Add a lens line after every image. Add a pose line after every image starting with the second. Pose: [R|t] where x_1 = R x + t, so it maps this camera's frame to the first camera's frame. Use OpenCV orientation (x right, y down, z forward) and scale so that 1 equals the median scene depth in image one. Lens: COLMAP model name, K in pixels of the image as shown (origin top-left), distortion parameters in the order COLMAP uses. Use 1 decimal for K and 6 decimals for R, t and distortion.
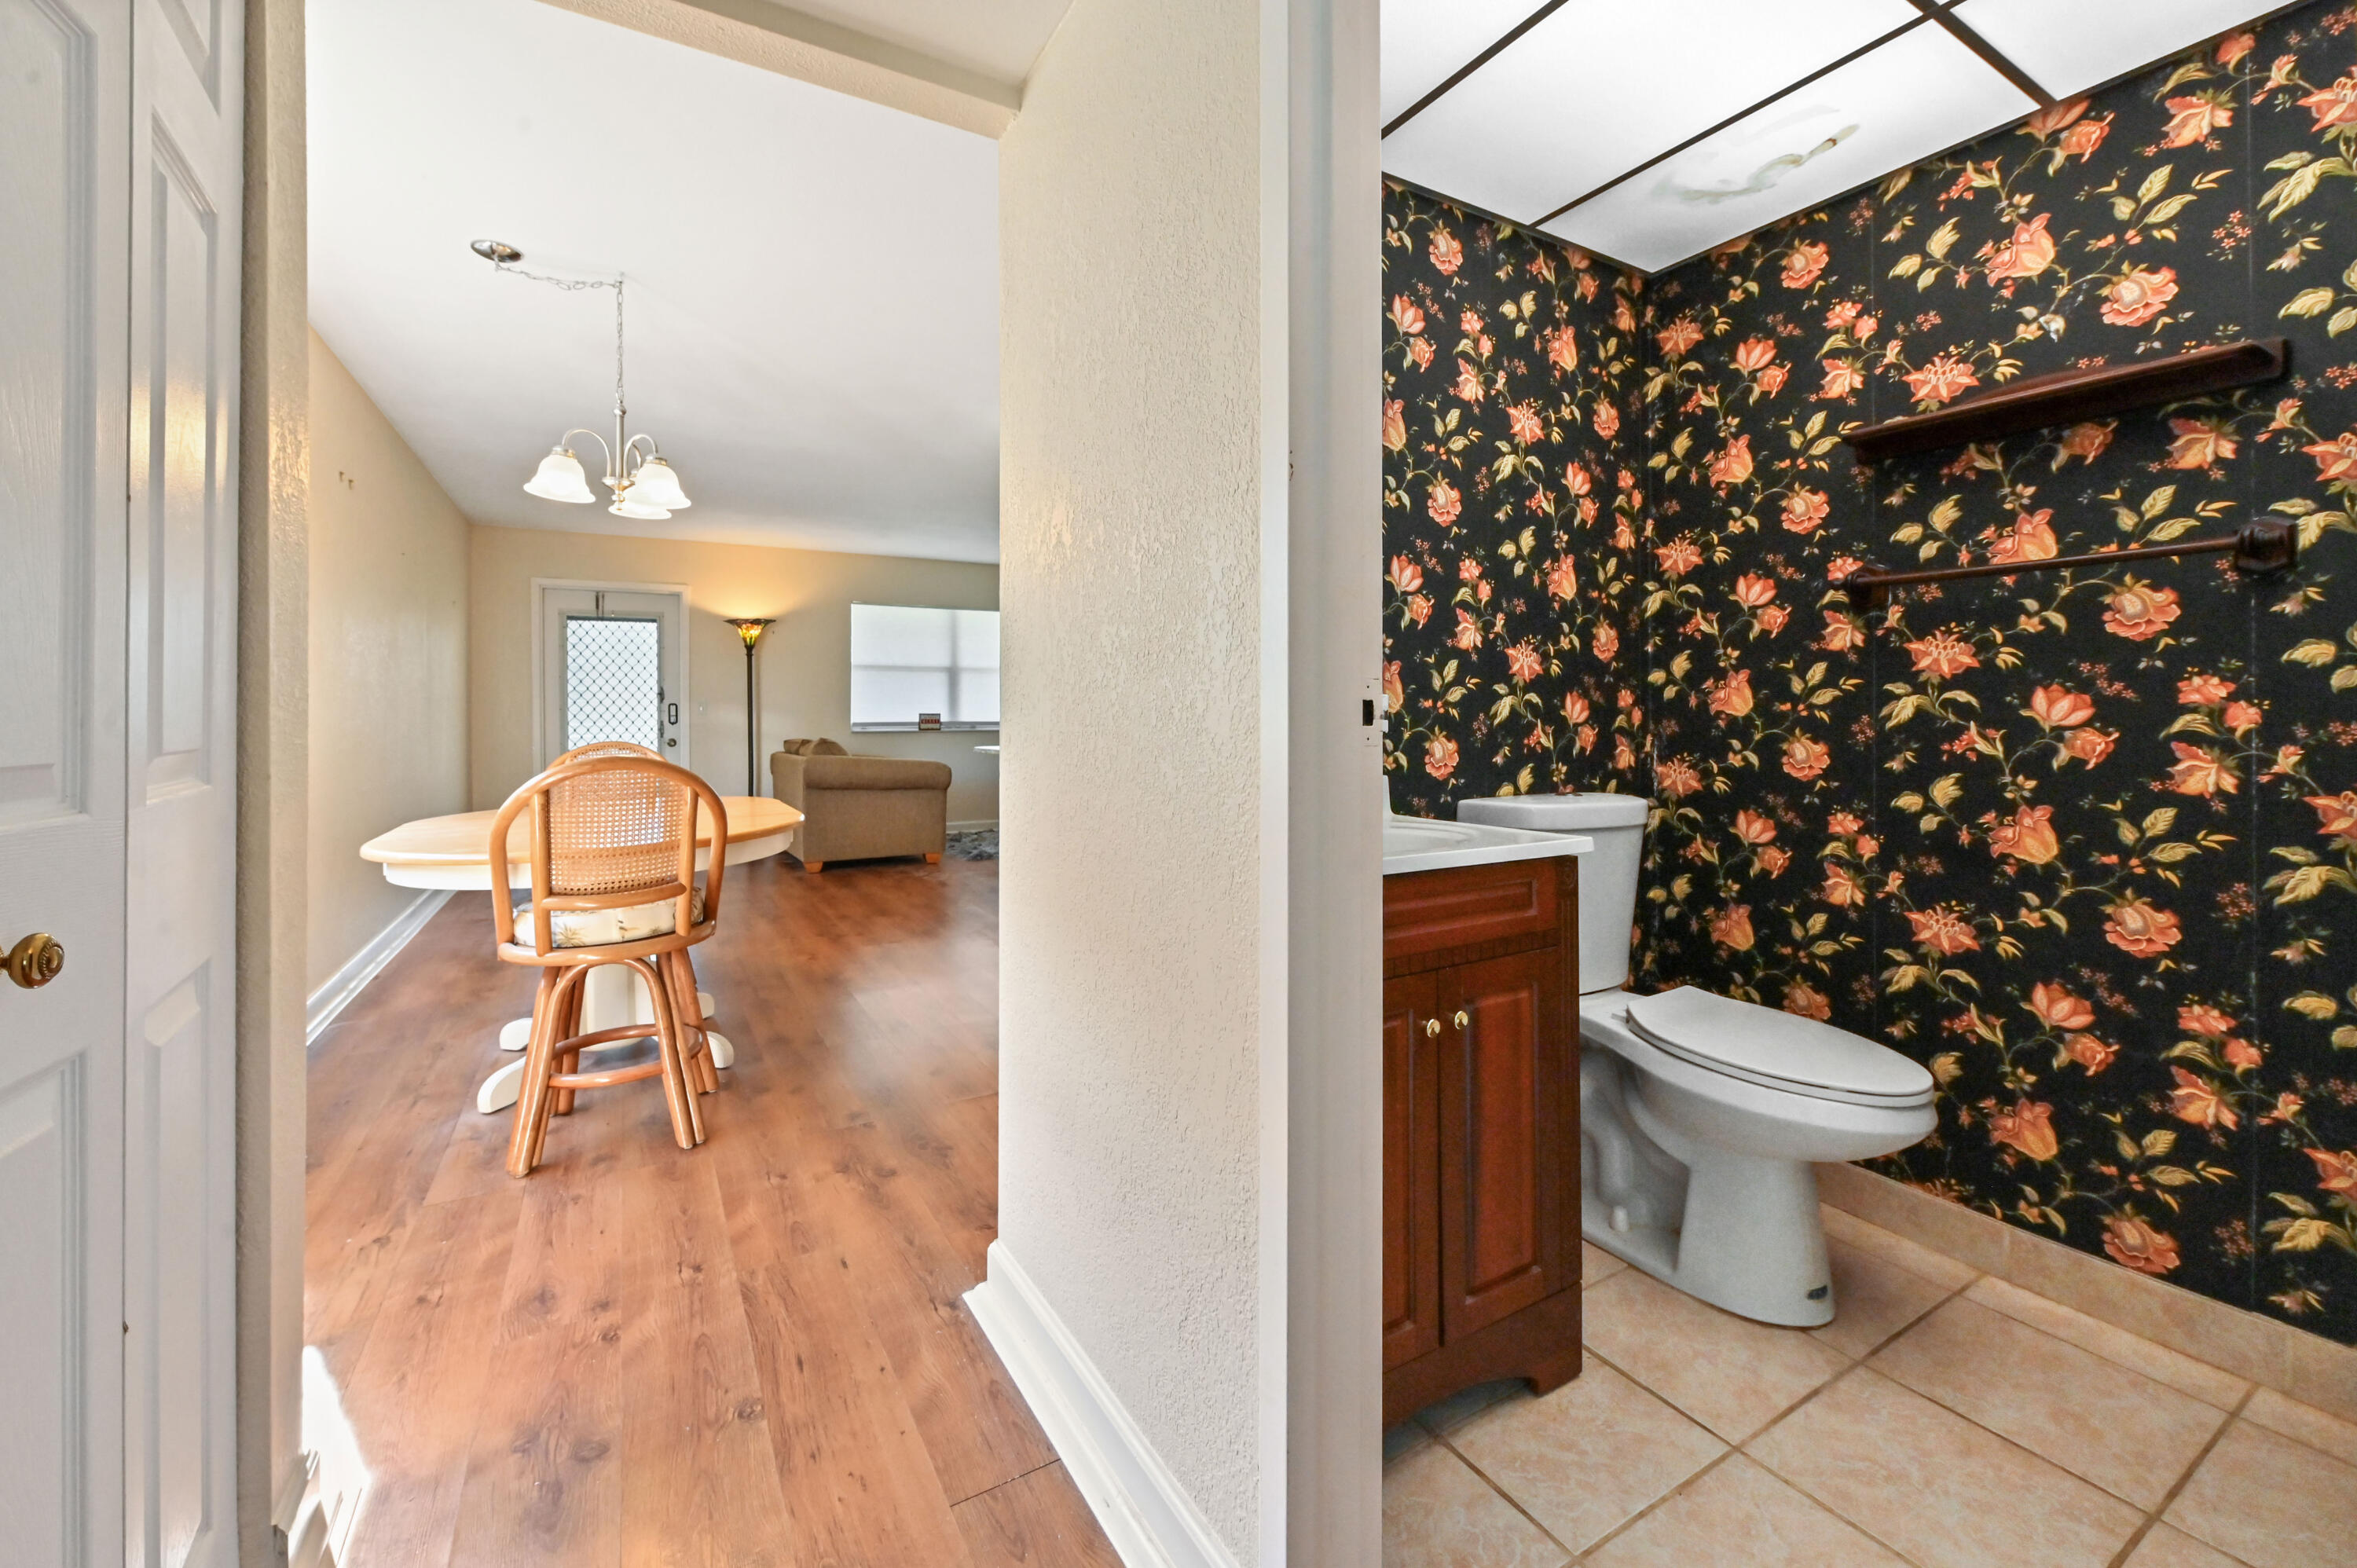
lens RADIAL K [[946.6, 0, 1188.9], [0, 946.6, 716.6], [0, 0, 1]] dist [-0.006884, -0.000498]
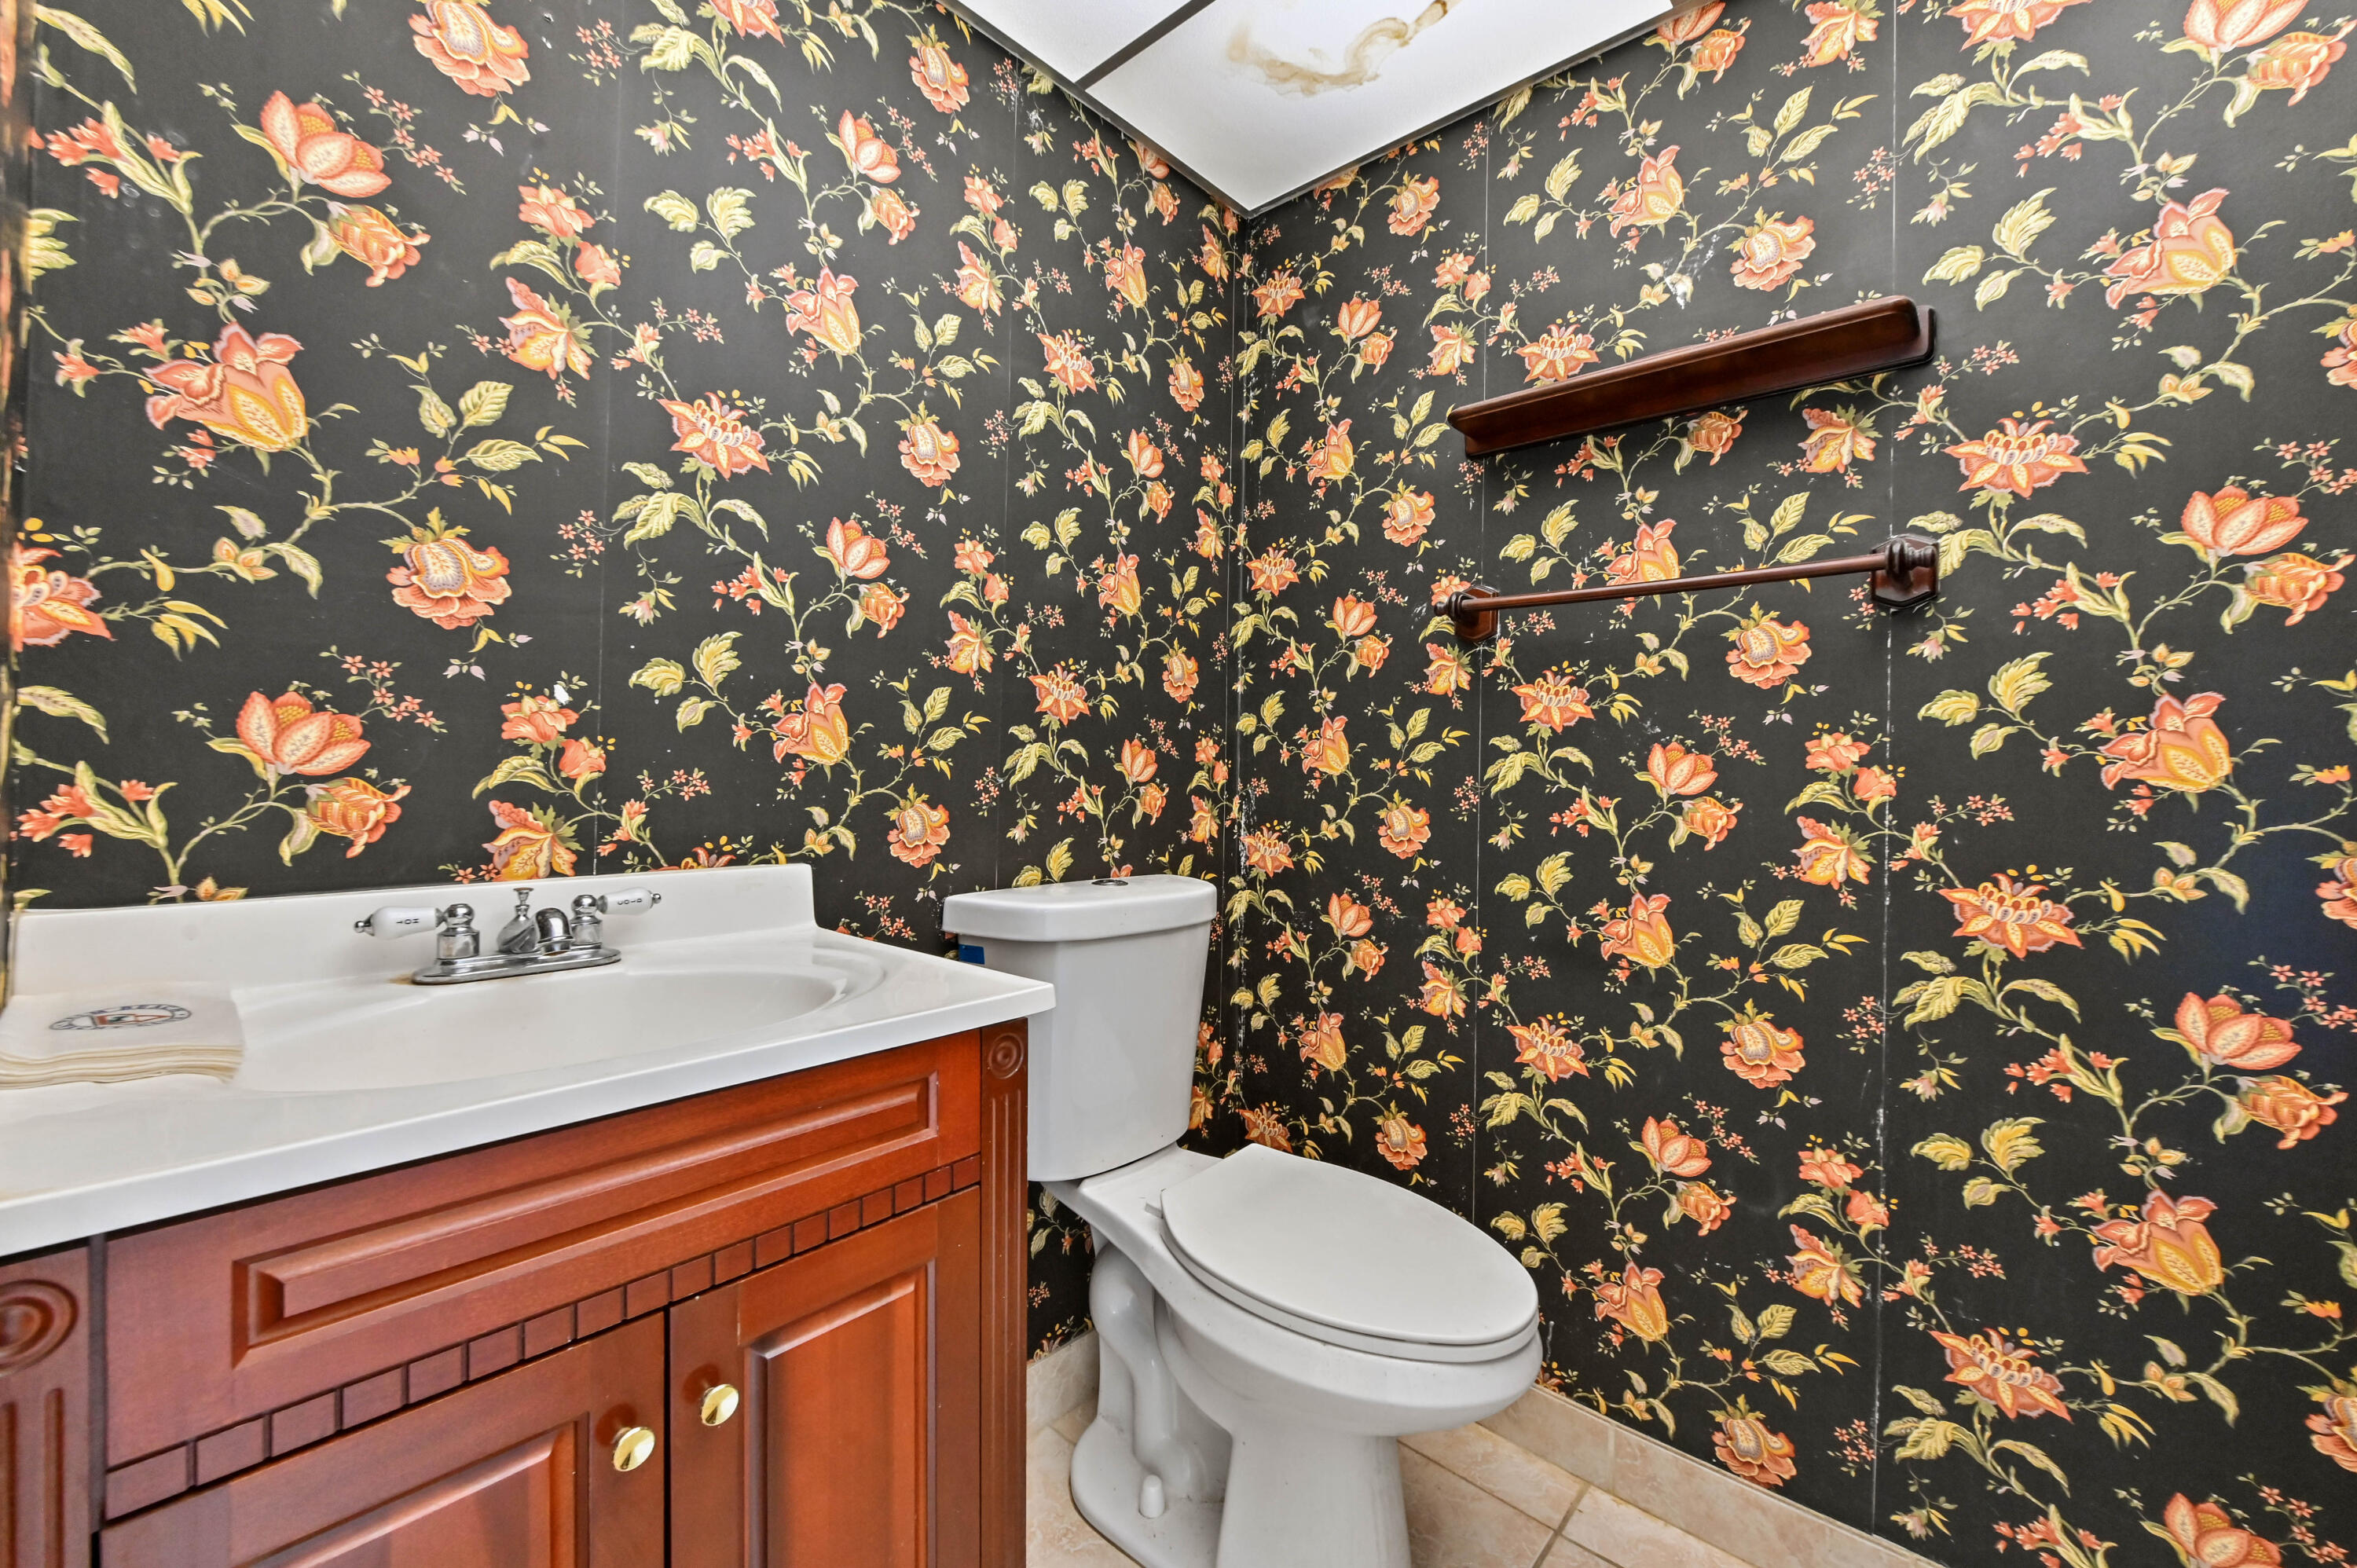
lens RADIAL K [[946.6, 0, 1177.7], [0, 946.6, 772.4], [0, 0, 1]] dist [-0.006884, -0.000498]
pose [[0.952438, 0.011442, 0.304517, 0.277667], [-0.014003, 0.999883, 0.006225, -0.007379], [-0.304410, -0.010193, 0.952487, 0.365168]]
